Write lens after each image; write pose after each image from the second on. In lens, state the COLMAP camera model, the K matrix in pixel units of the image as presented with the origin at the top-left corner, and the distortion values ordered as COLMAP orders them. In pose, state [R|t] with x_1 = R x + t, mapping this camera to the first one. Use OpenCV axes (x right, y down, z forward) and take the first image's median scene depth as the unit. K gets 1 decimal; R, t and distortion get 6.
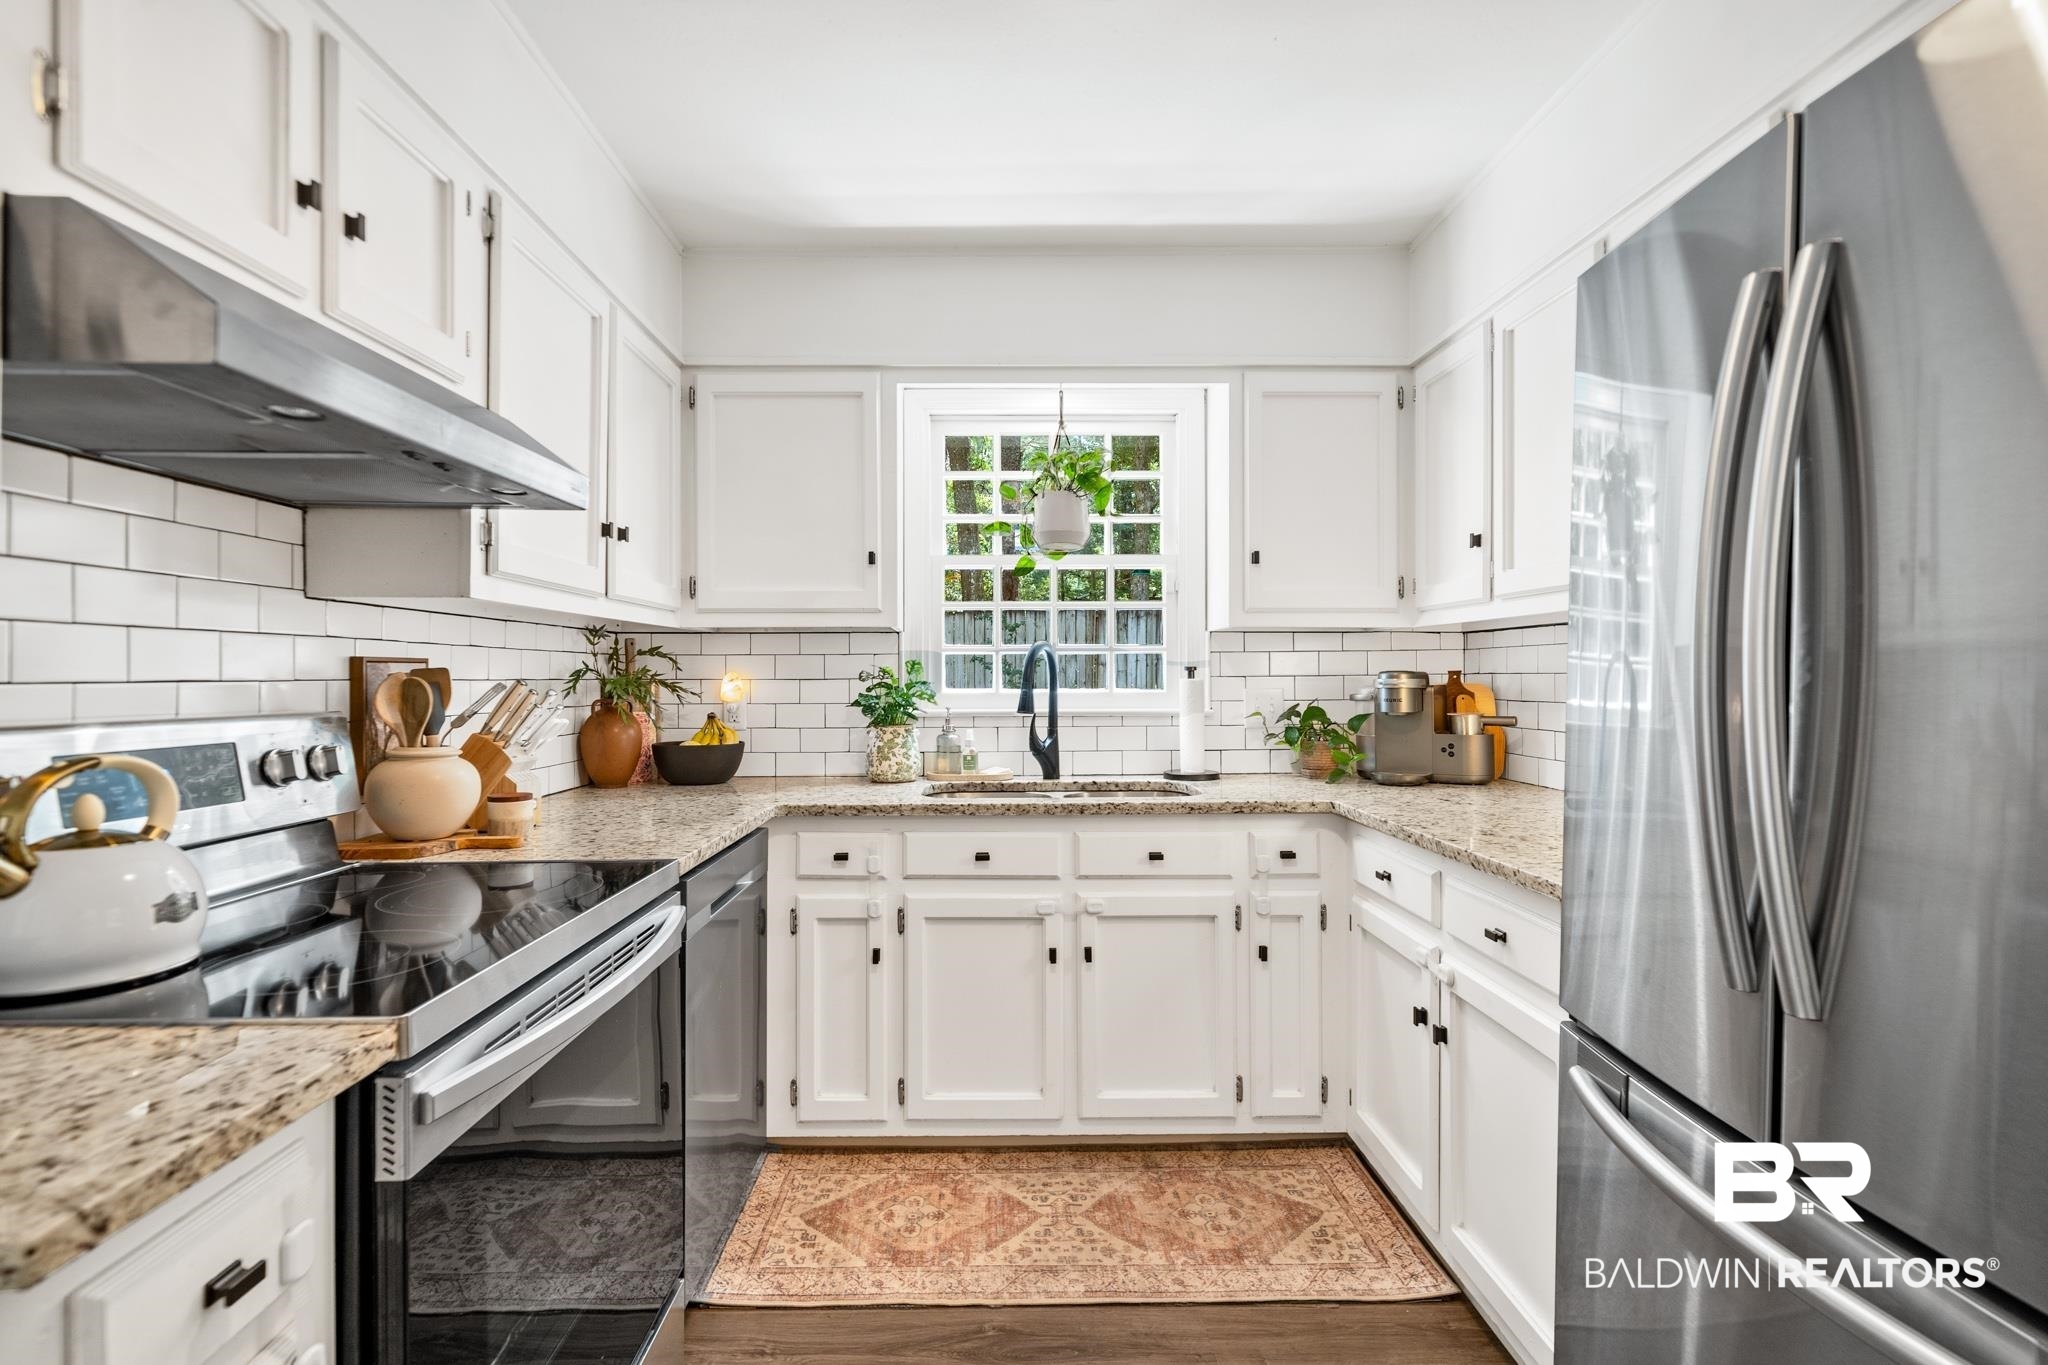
lens RADIAL K [[932.2, 0, 962.3], [0, 932.2, 682.9], [0, 0, 1]] dist [0.000672, 0.000489]
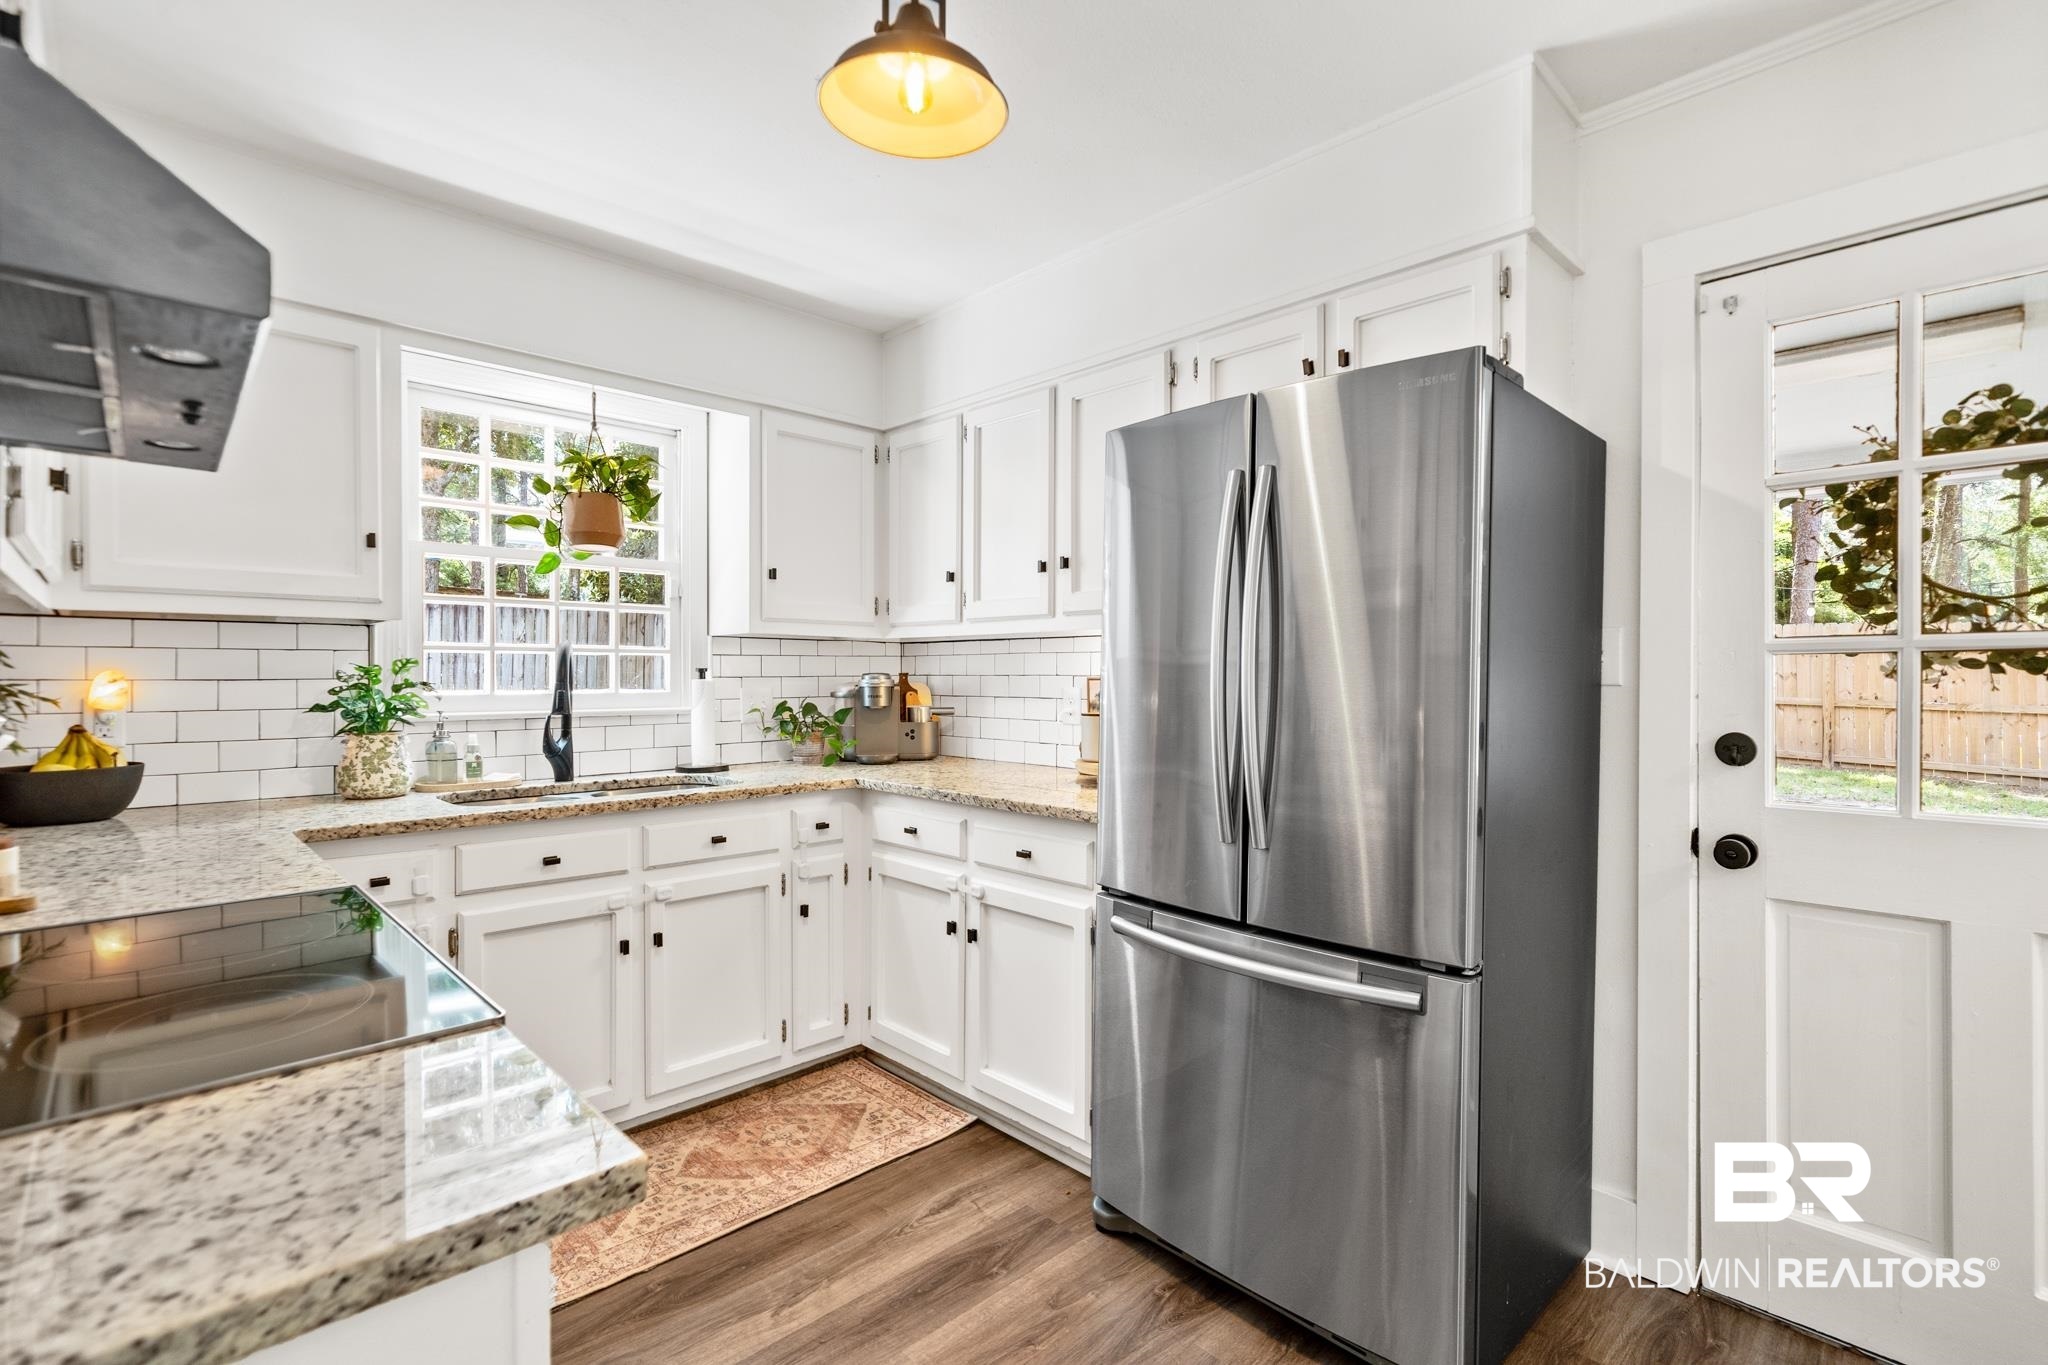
lens RADIAL K [[880.6, 0, 1027.2], [0, 880.6, 690.6], [0, 0, 1]] dist [-0.000047, 0.000284]
pose [[0.746050, -0.008266, 0.665838, -0.193866], [0.002206, 0.999948, 0.009941, -0.000659], [-0.665886, -0.005948, 0.746030, -0.021243]]
